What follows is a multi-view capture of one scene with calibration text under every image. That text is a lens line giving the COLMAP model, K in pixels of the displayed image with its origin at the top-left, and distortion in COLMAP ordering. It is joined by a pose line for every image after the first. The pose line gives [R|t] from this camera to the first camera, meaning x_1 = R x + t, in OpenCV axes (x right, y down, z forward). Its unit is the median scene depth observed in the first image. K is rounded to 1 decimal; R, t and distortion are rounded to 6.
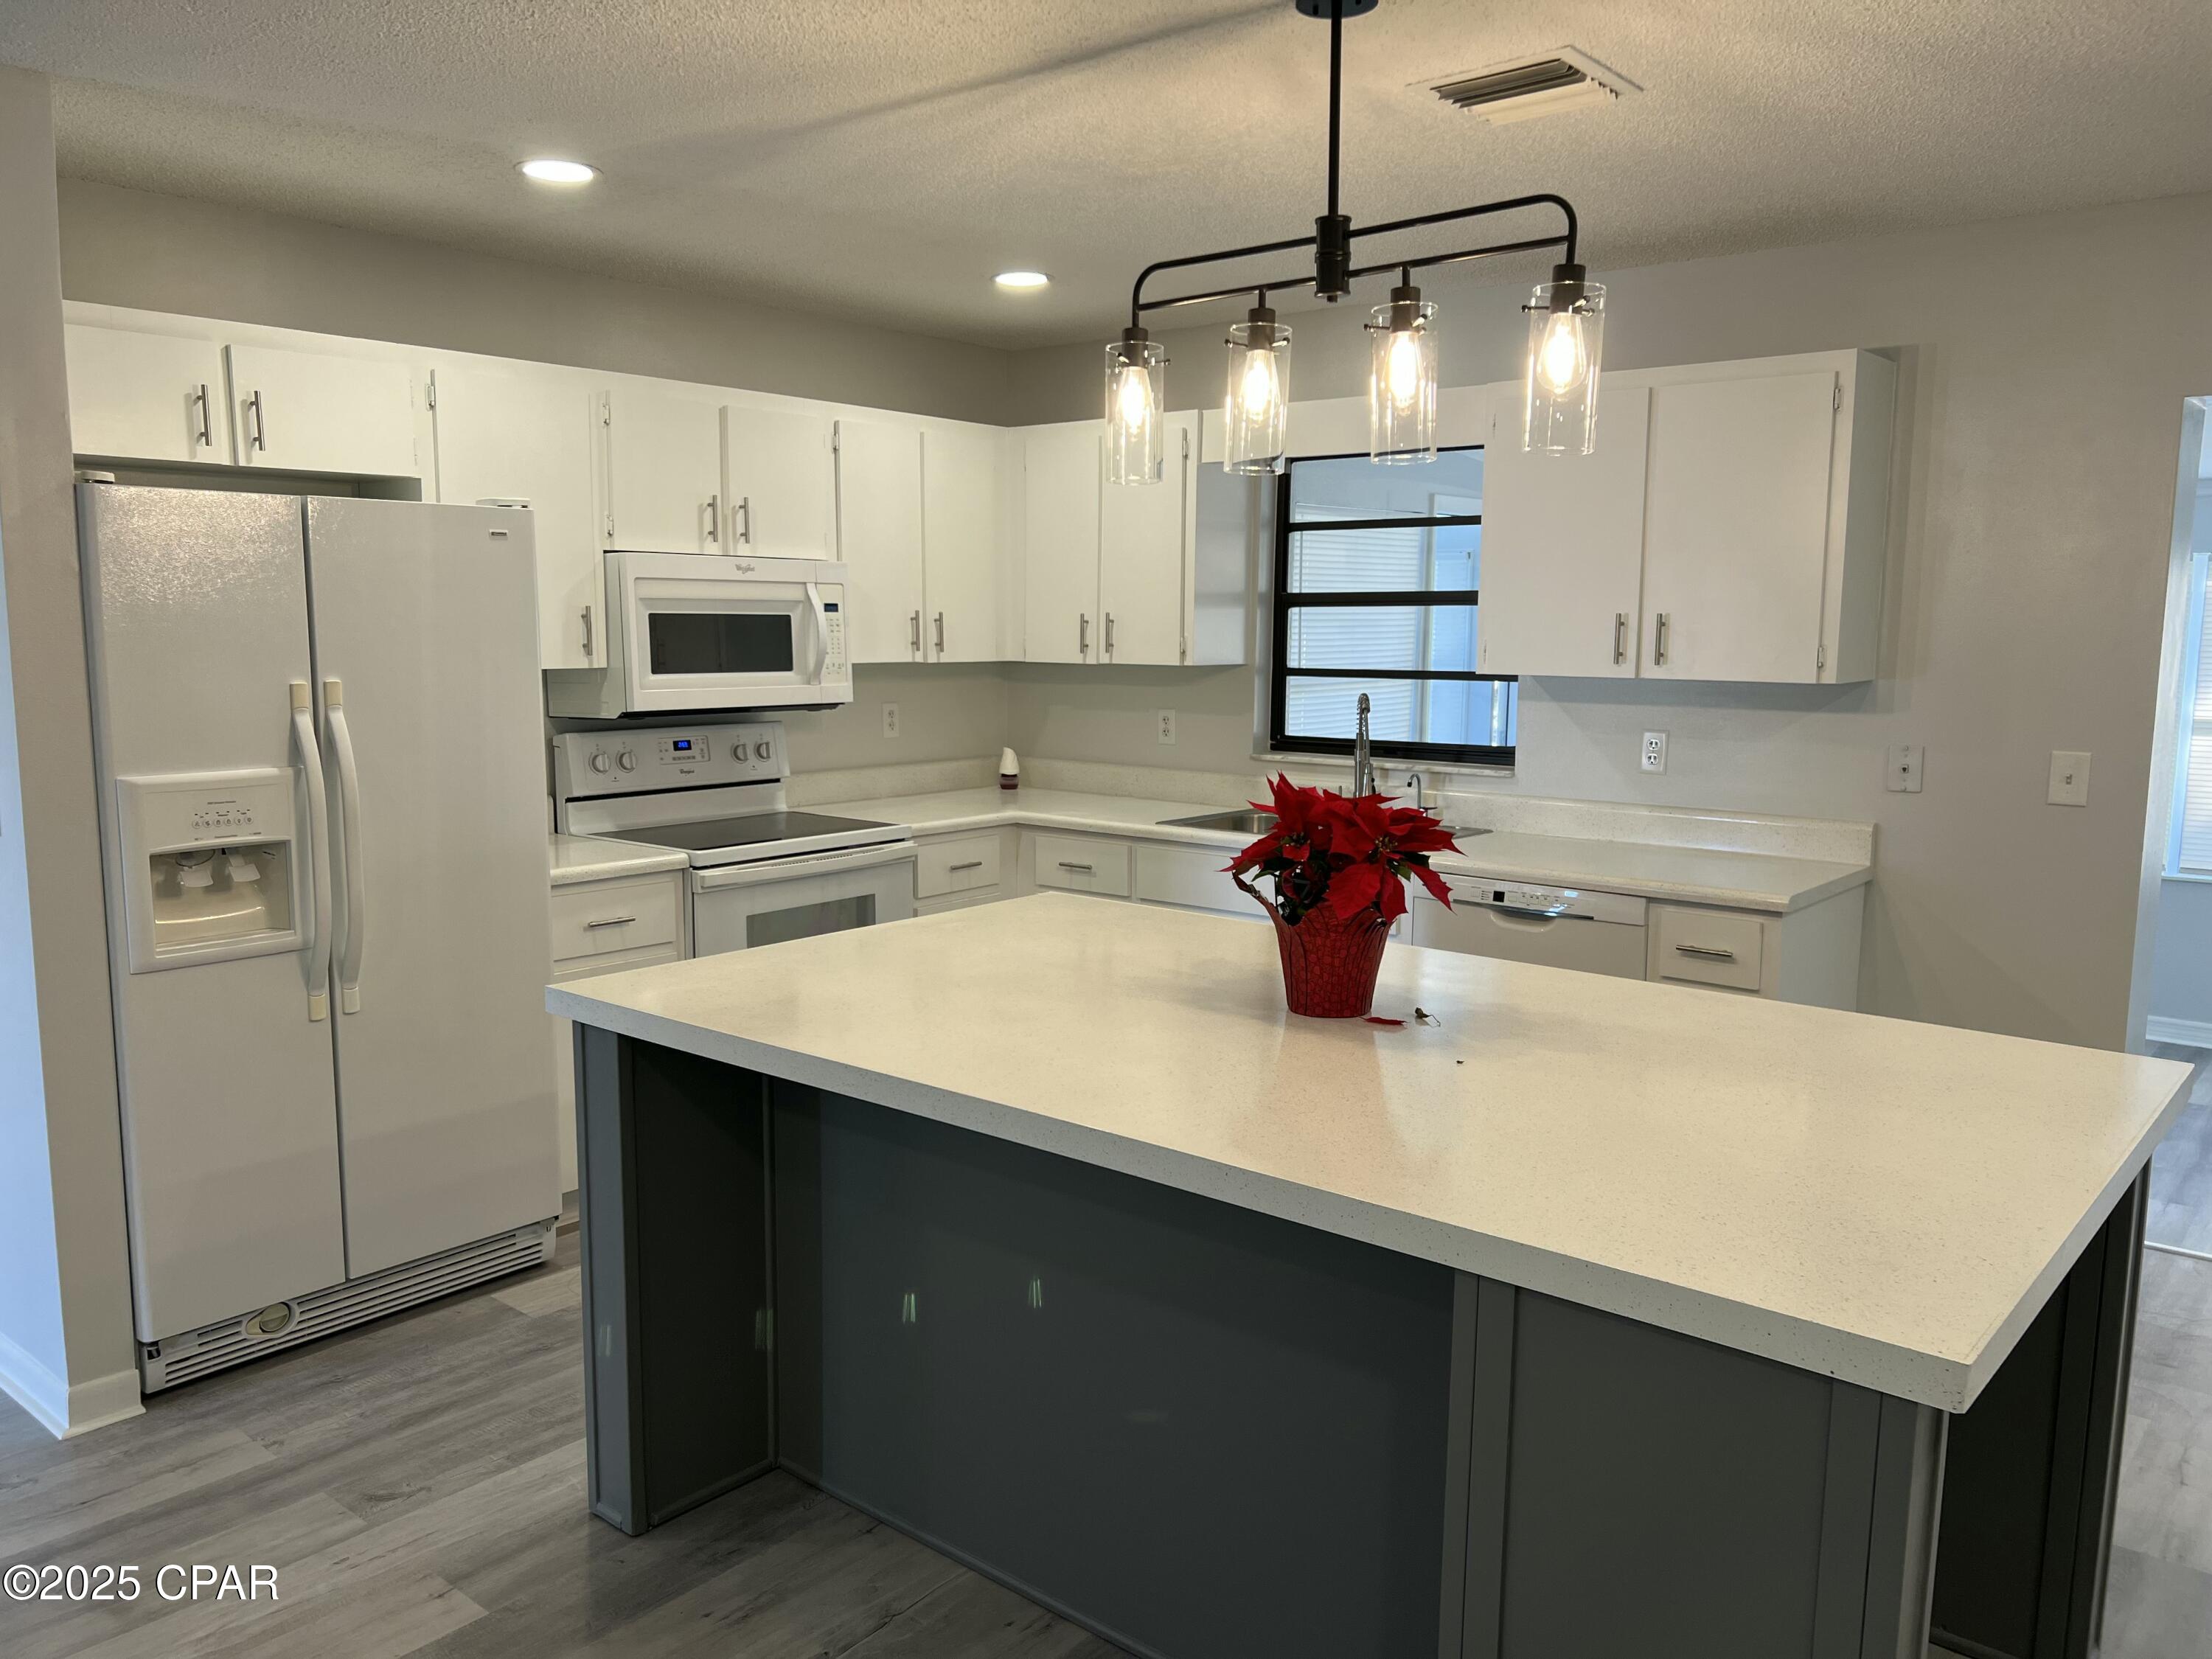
lens RADIAL K [[1691.0, 0, 1102.0], [0, 1691.0, 818.2], [0, 0, 1]] dist [0.012402, -0.002696]
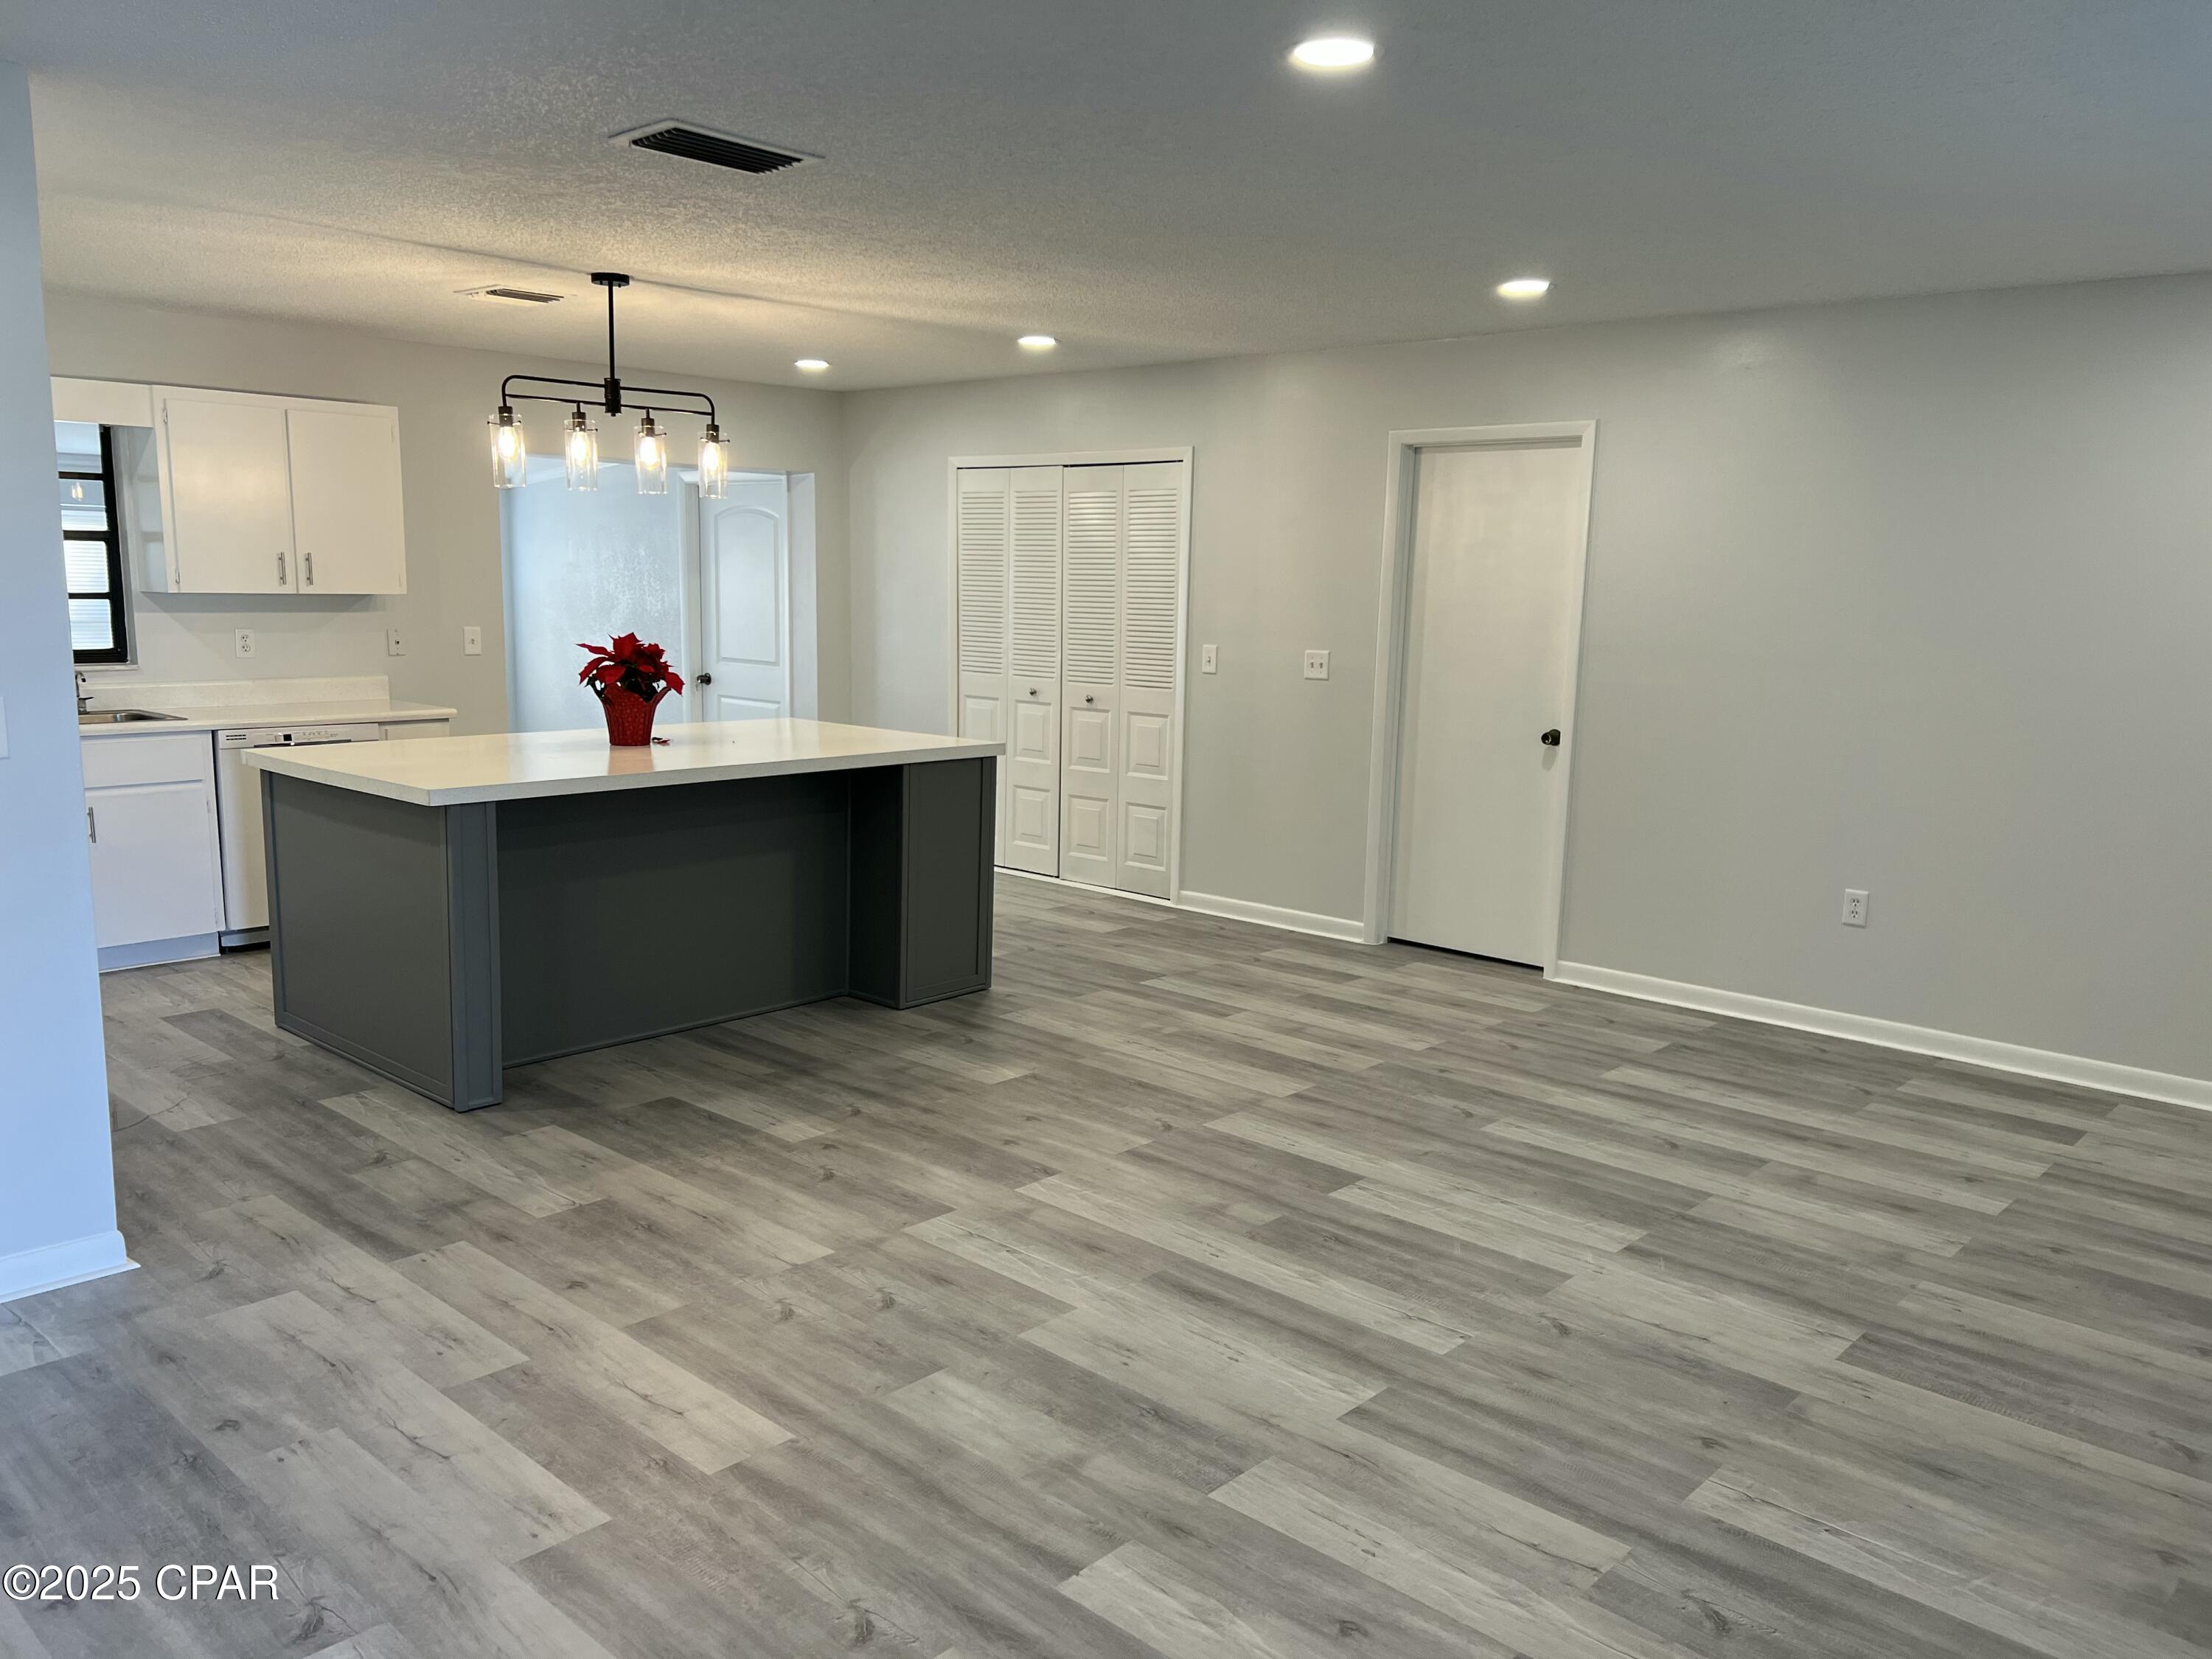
lens RADIAL K [[1691.0, 0, 1100.4], [0, 1691.0, 835.1], [0, 0, 1]] dist [0.012402, -0.002696]
pose [[0.044308, -0.158266, 0.986402, -2.001243], [0.097695, 0.983326, 0.153384, -0.048407], [-0.994230, 0.089570, 0.059031, 0.290510]]
